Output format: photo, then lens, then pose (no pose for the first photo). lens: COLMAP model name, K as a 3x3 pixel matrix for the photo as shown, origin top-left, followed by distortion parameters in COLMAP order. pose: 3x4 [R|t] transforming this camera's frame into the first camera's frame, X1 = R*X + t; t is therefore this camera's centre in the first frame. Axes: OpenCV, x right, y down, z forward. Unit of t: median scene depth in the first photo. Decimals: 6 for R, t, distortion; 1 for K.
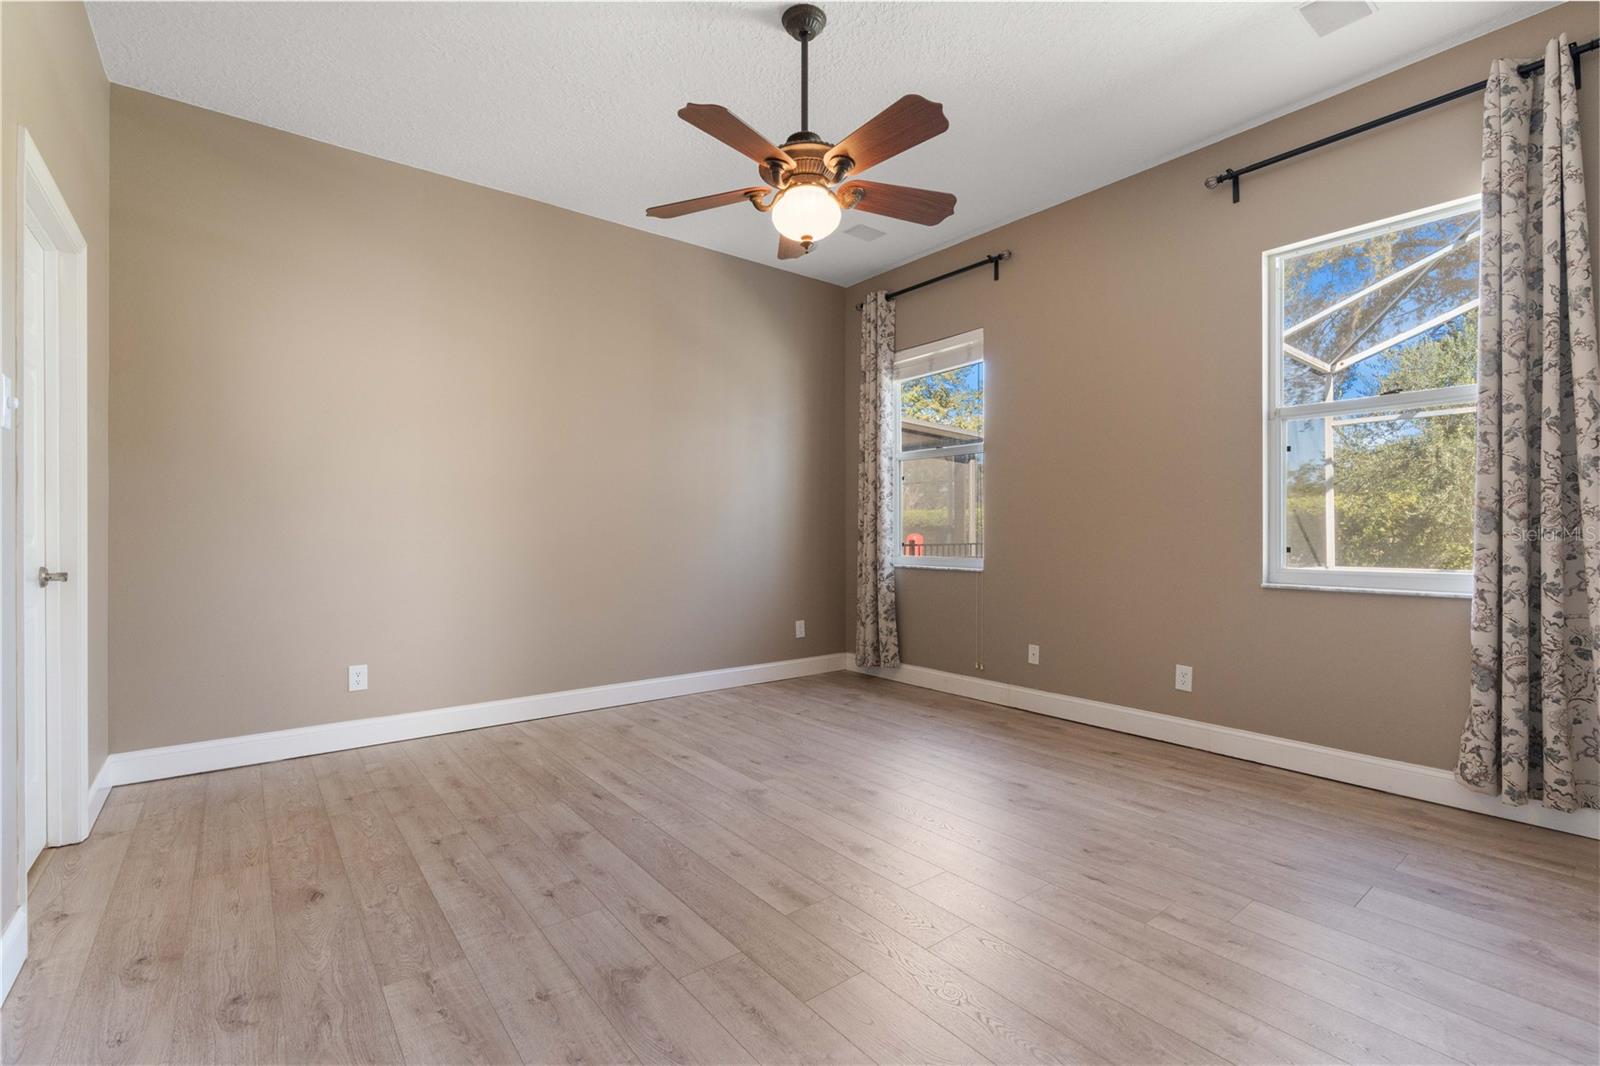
lens RADIAL K [[725.1, 0, 802.8], [0, 725.1, 533.5], [0, 0, 1]] dist [-0.003912, 0.001967]
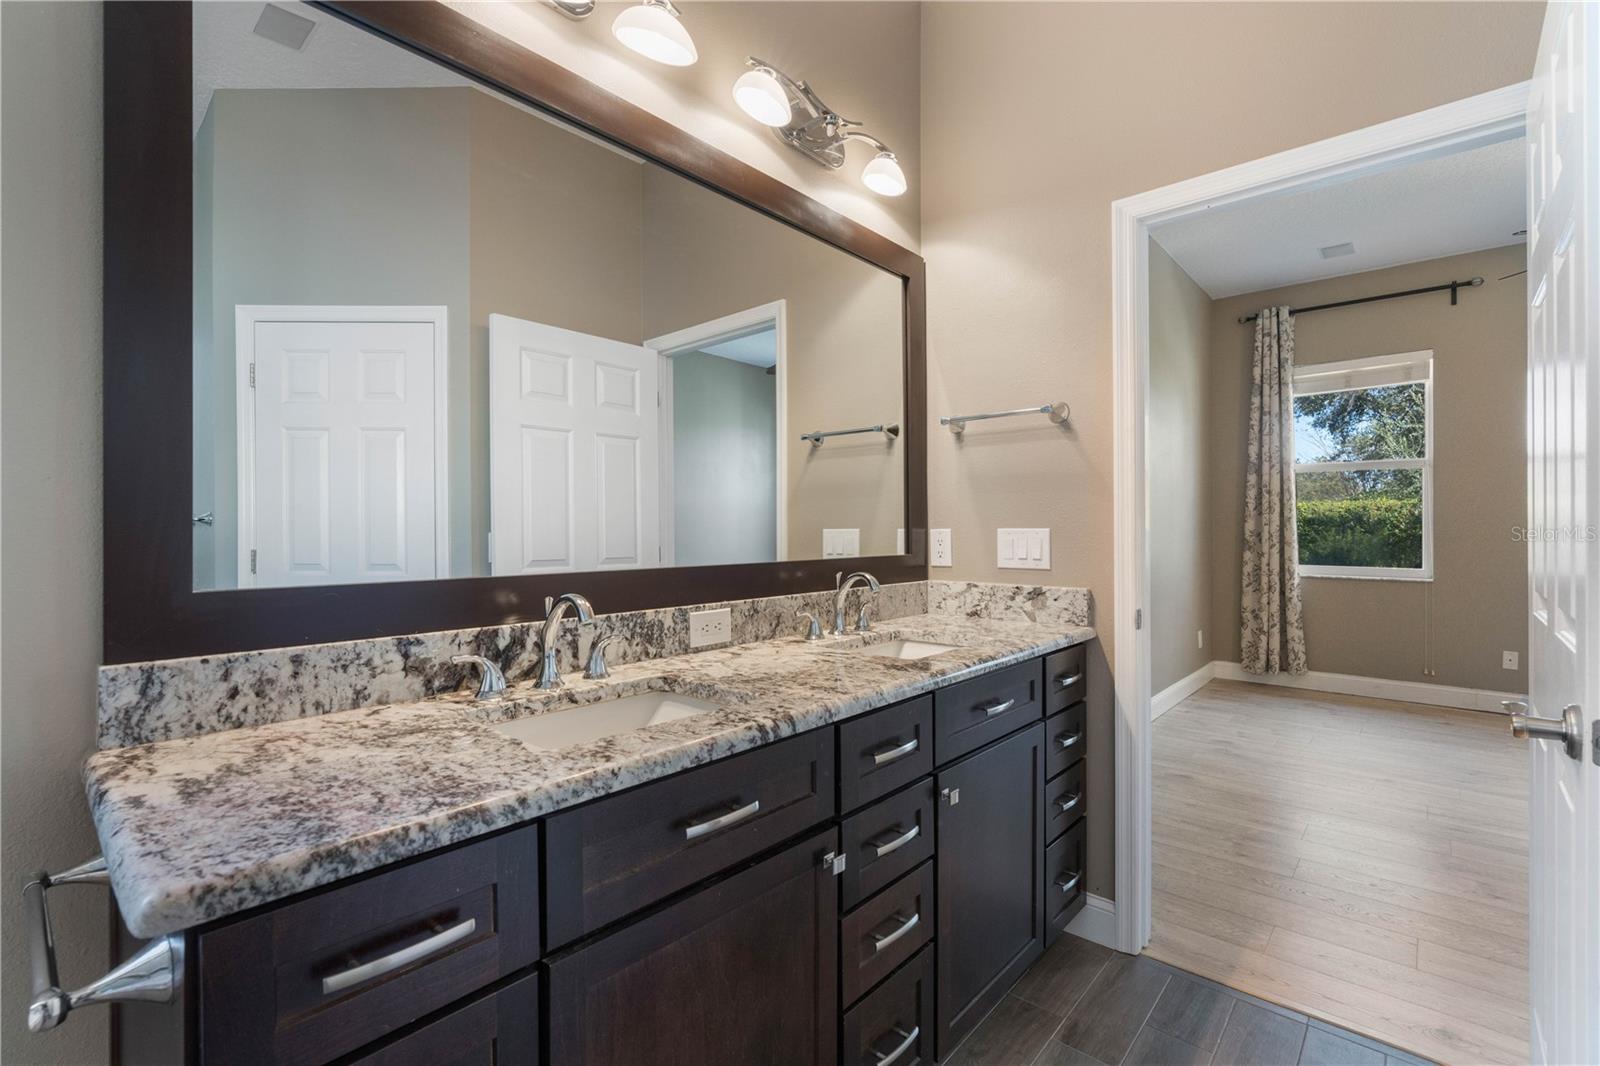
lens RADIAL K [[725.1, 0, 799.6], [0, 725.1, 527.5], [0, 0, 1]] dist [-0.003912, 0.001967]
pose [[0.983233, 0.002080, 0.182341, -0.754956], [-0.002149, 0.999998, 0.000179, -0.022083], [-0.182340, -0.000568, 0.983235, 0.122302]]
